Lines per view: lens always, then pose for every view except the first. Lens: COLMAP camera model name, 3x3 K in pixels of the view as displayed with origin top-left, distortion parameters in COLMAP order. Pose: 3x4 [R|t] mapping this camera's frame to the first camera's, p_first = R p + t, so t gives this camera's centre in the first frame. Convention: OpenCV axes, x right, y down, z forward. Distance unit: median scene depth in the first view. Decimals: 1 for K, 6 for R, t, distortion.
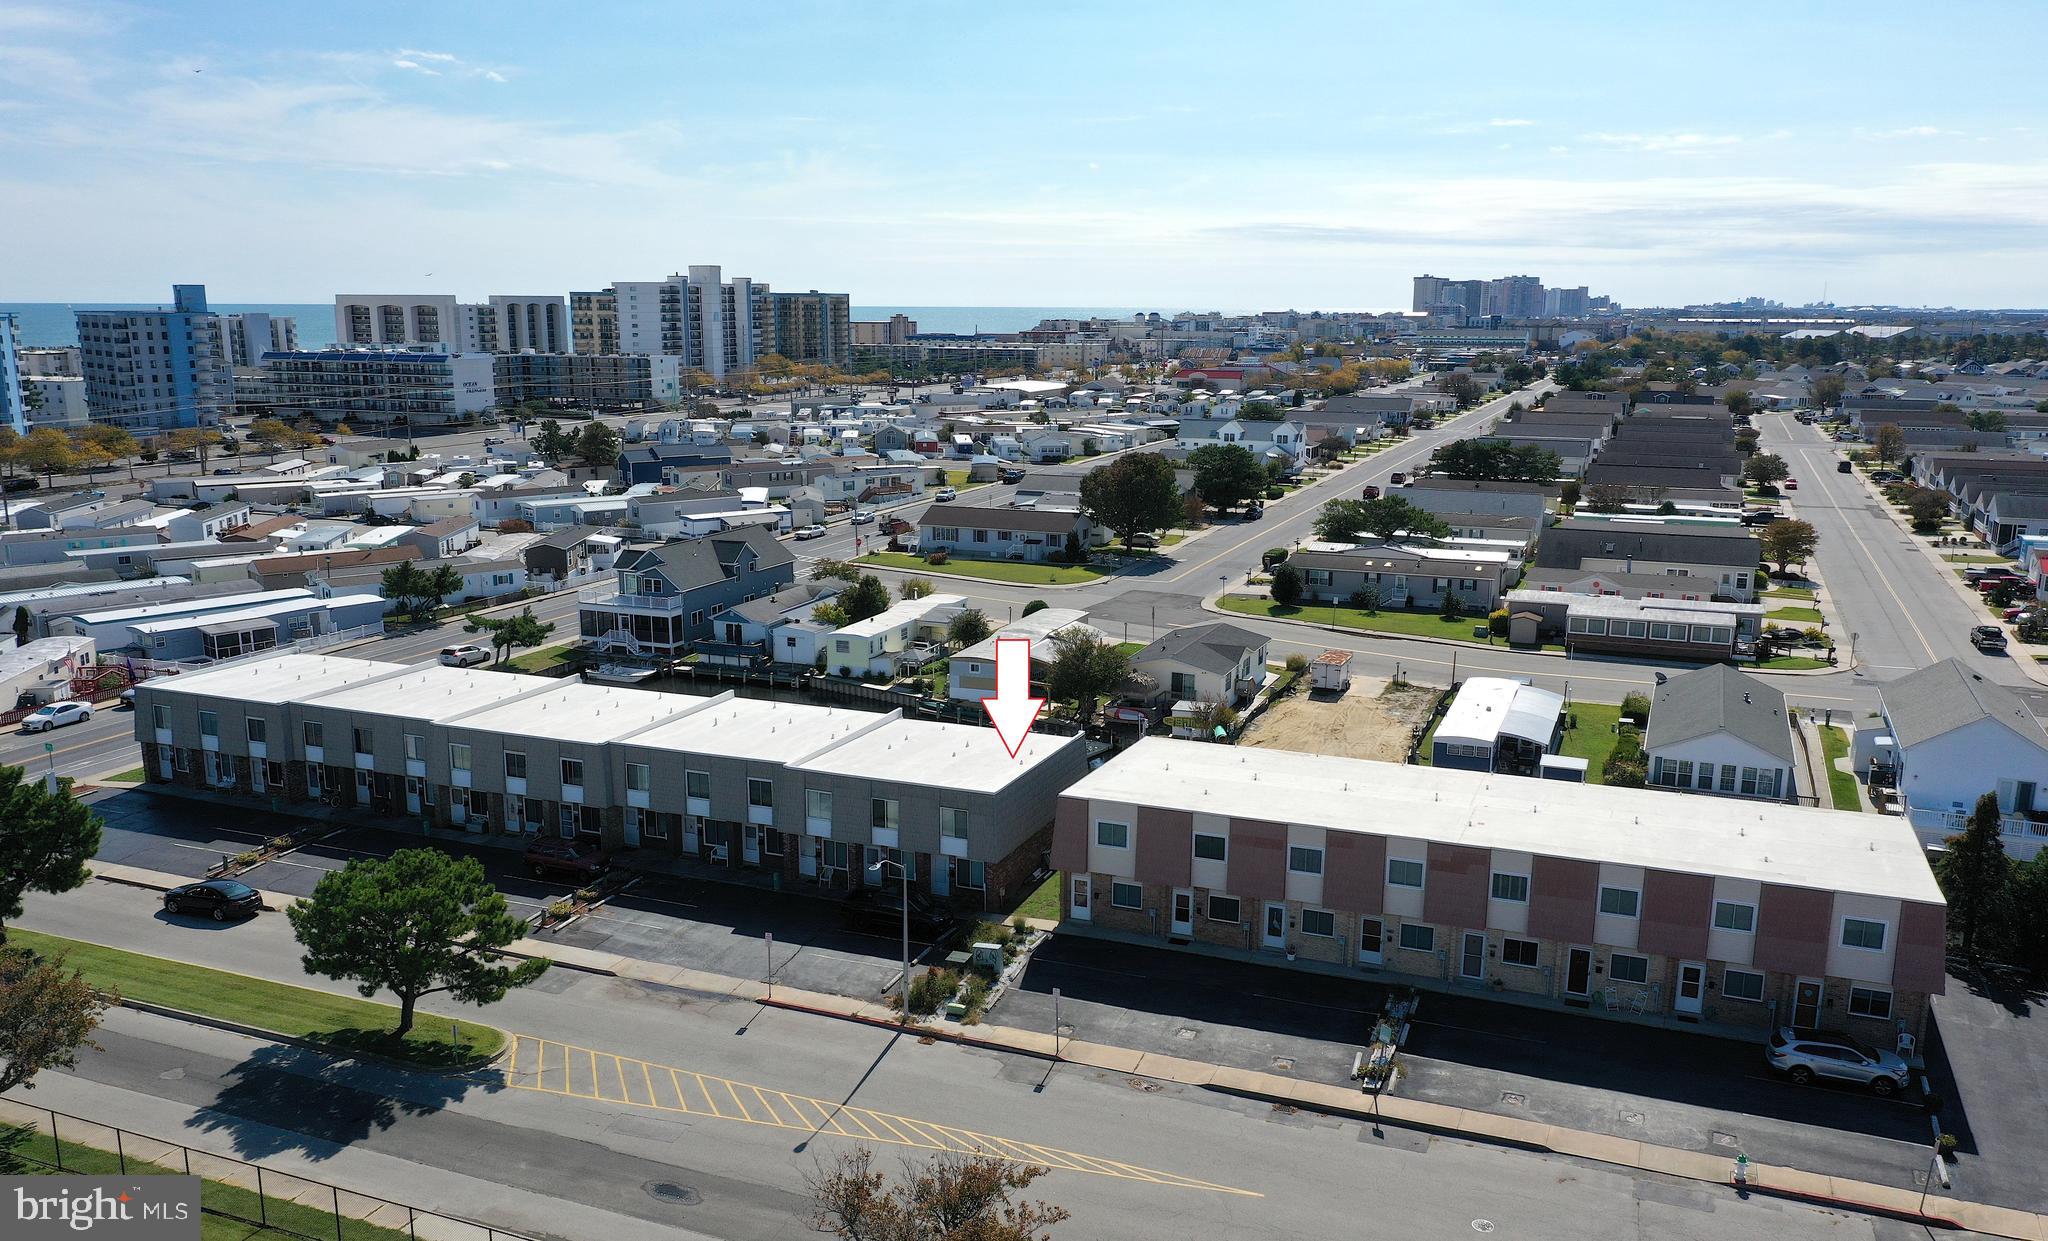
lens RADIAL K [[1692.3, 0, 1023.3], [0, 1692.3, 618.6], [0, 0, 1]] dist [-0.001114, 0.012539]
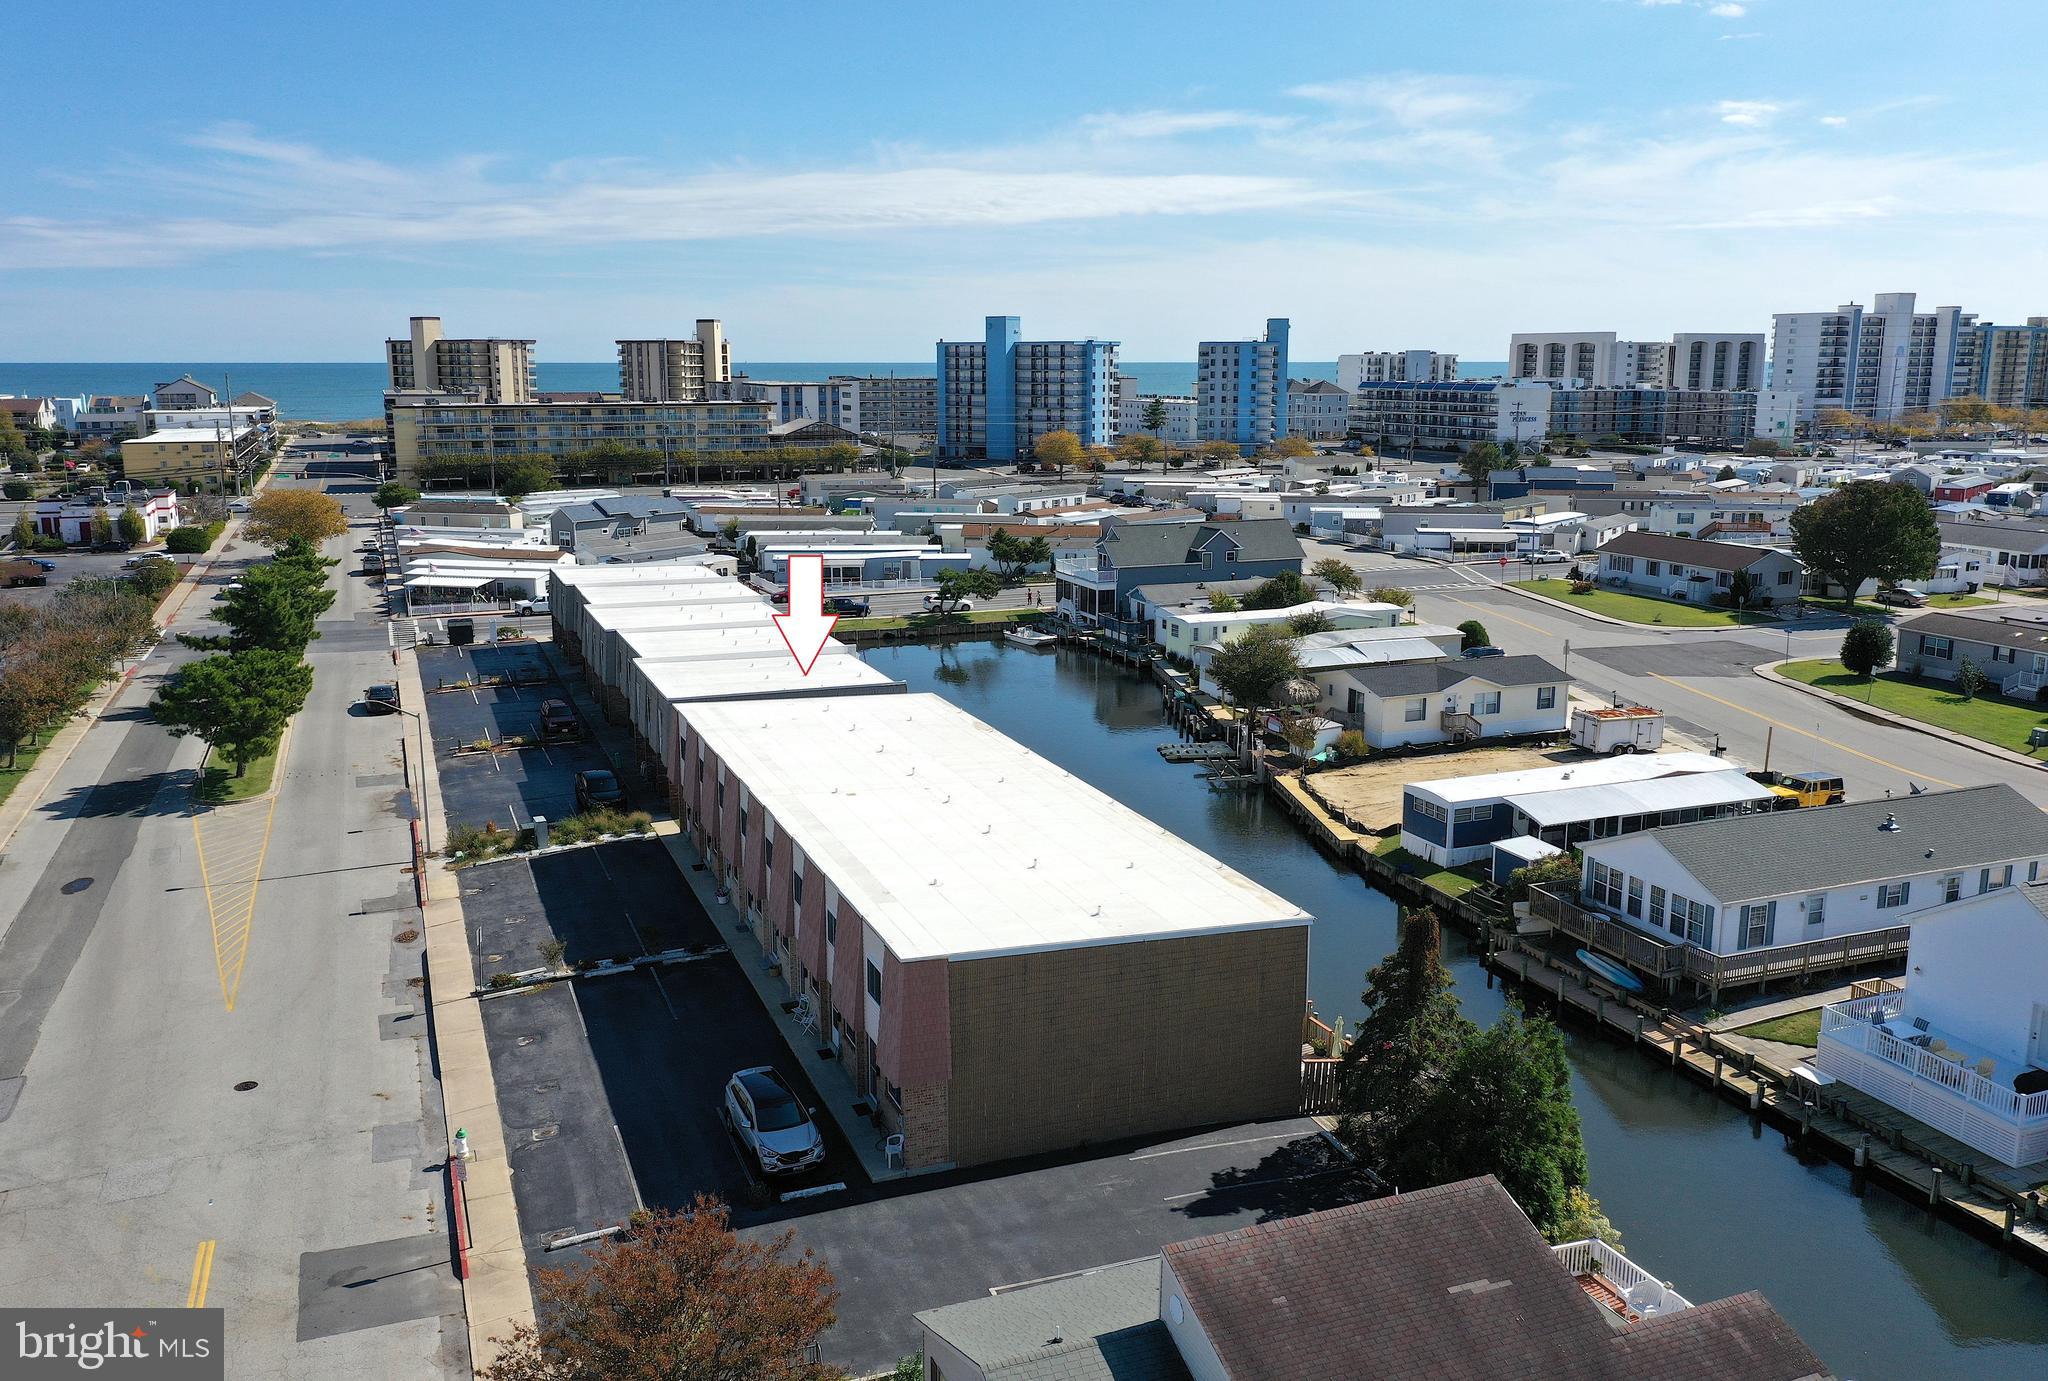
lens RADIAL K [[1661.2, 0, 1011.2], [0, 1661.2, 692.8], [0, 0, 1]] dist [0.002421, 0.002460]
pose [[0.674350, 0.139425, -0.725130, 0.165492], [-0.132009, 0.988955, 0.067387, -0.000127], [0.726516, 0.050281, 0.685307, 0.083583]]
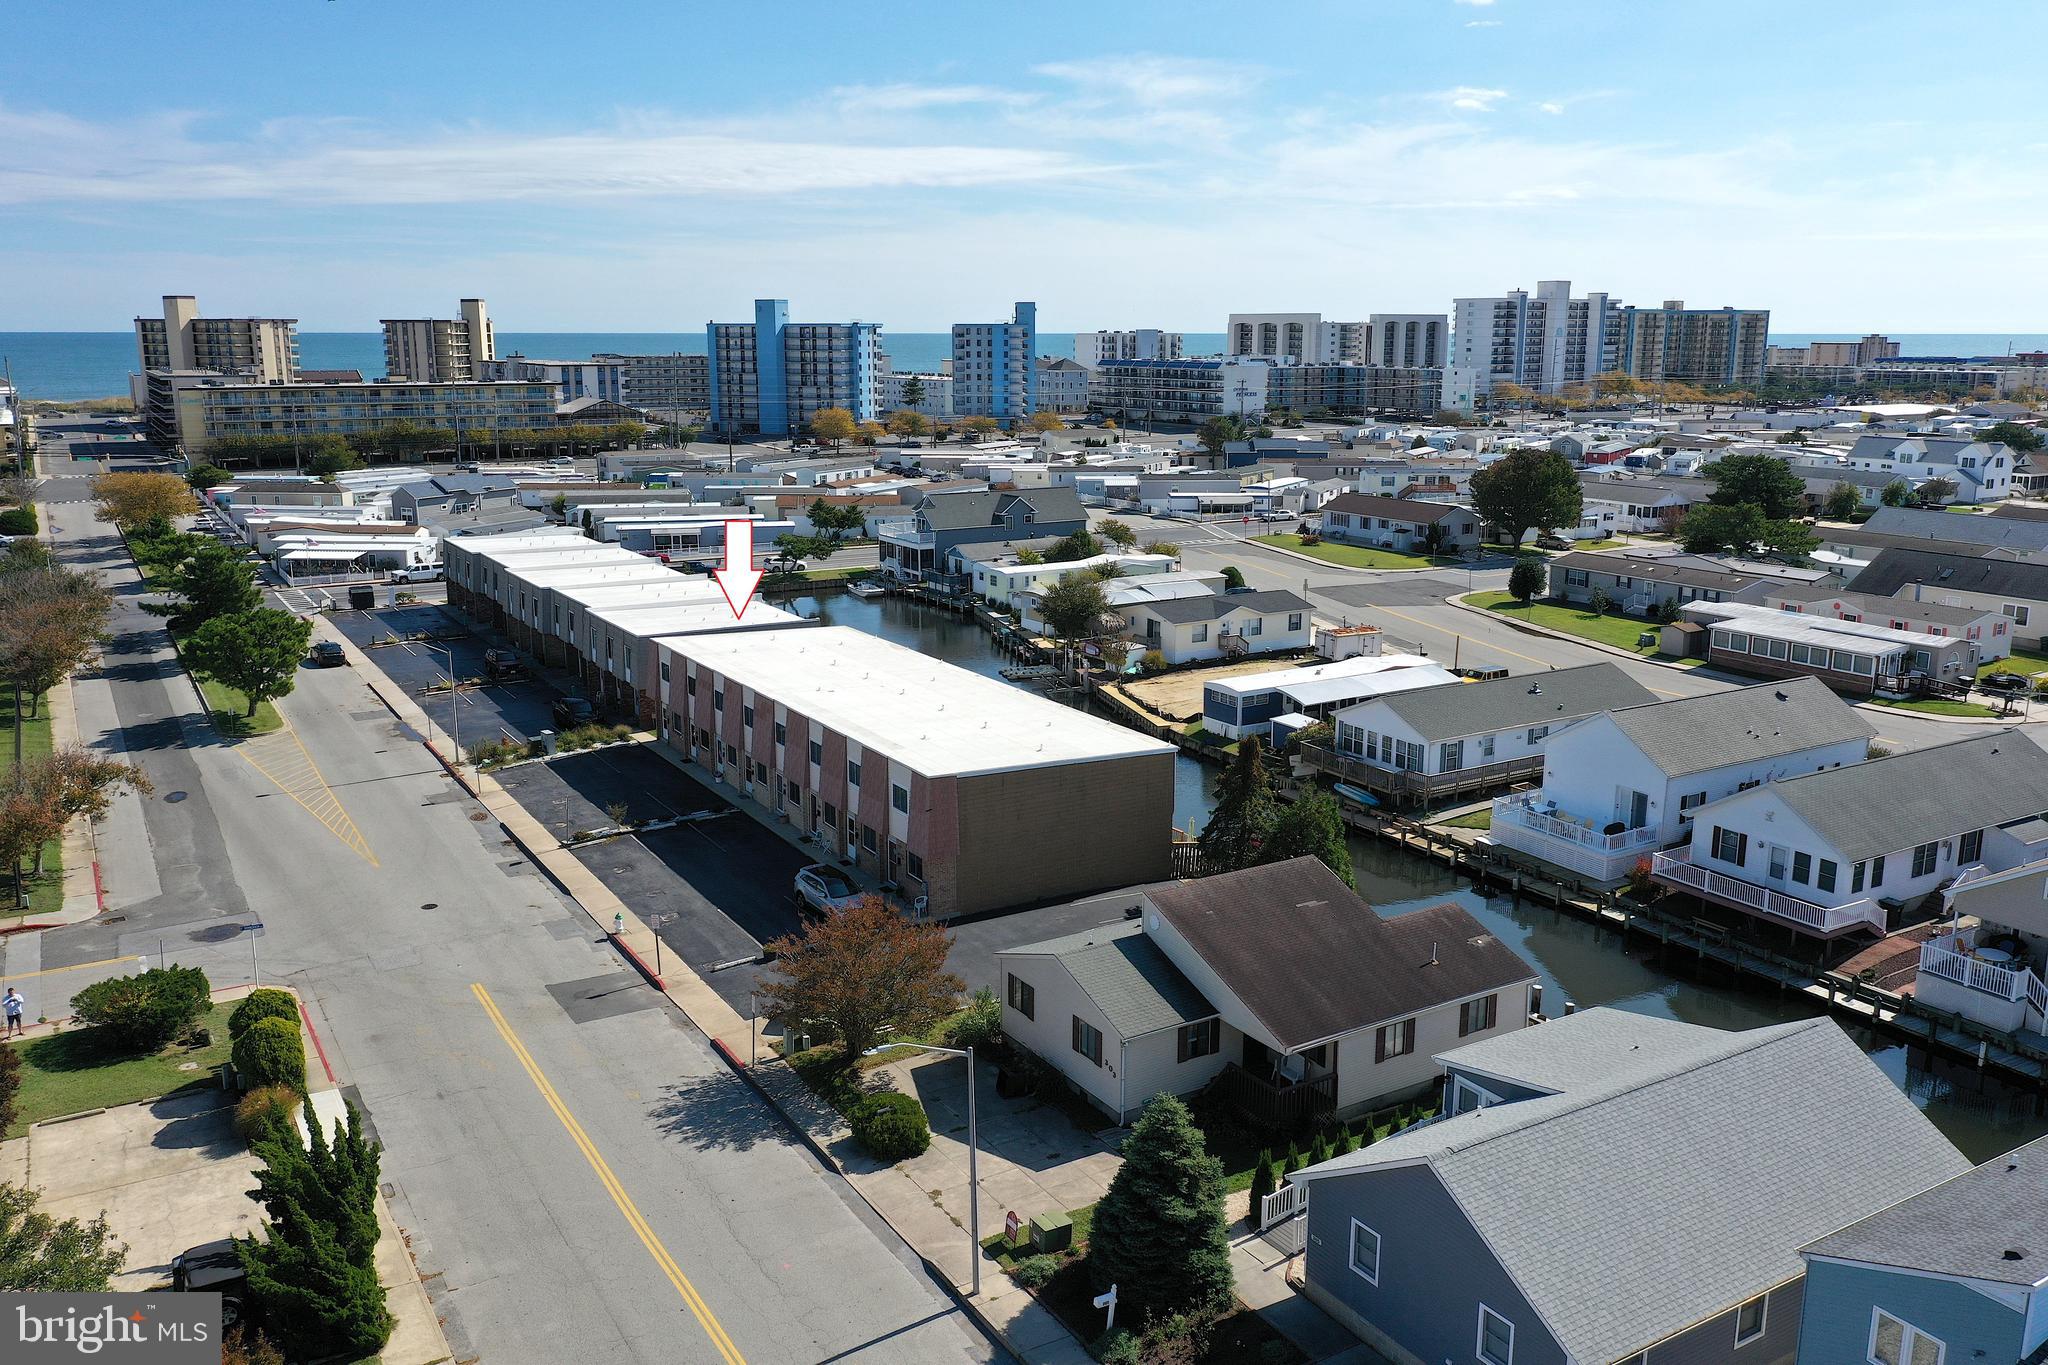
lens RADIAL K [[1661.2, 0, 1025.2], [0, 1661.2, 687.9], [0, 0, 1]] dist [0.002421, 0.002460]
pose [[0.792109, 0.124531, -0.597541, 0.191154], [-0.109497, 0.992076, 0.061603, 0.005190], [0.600478, 0.016633, 0.799468, 0.025090]]
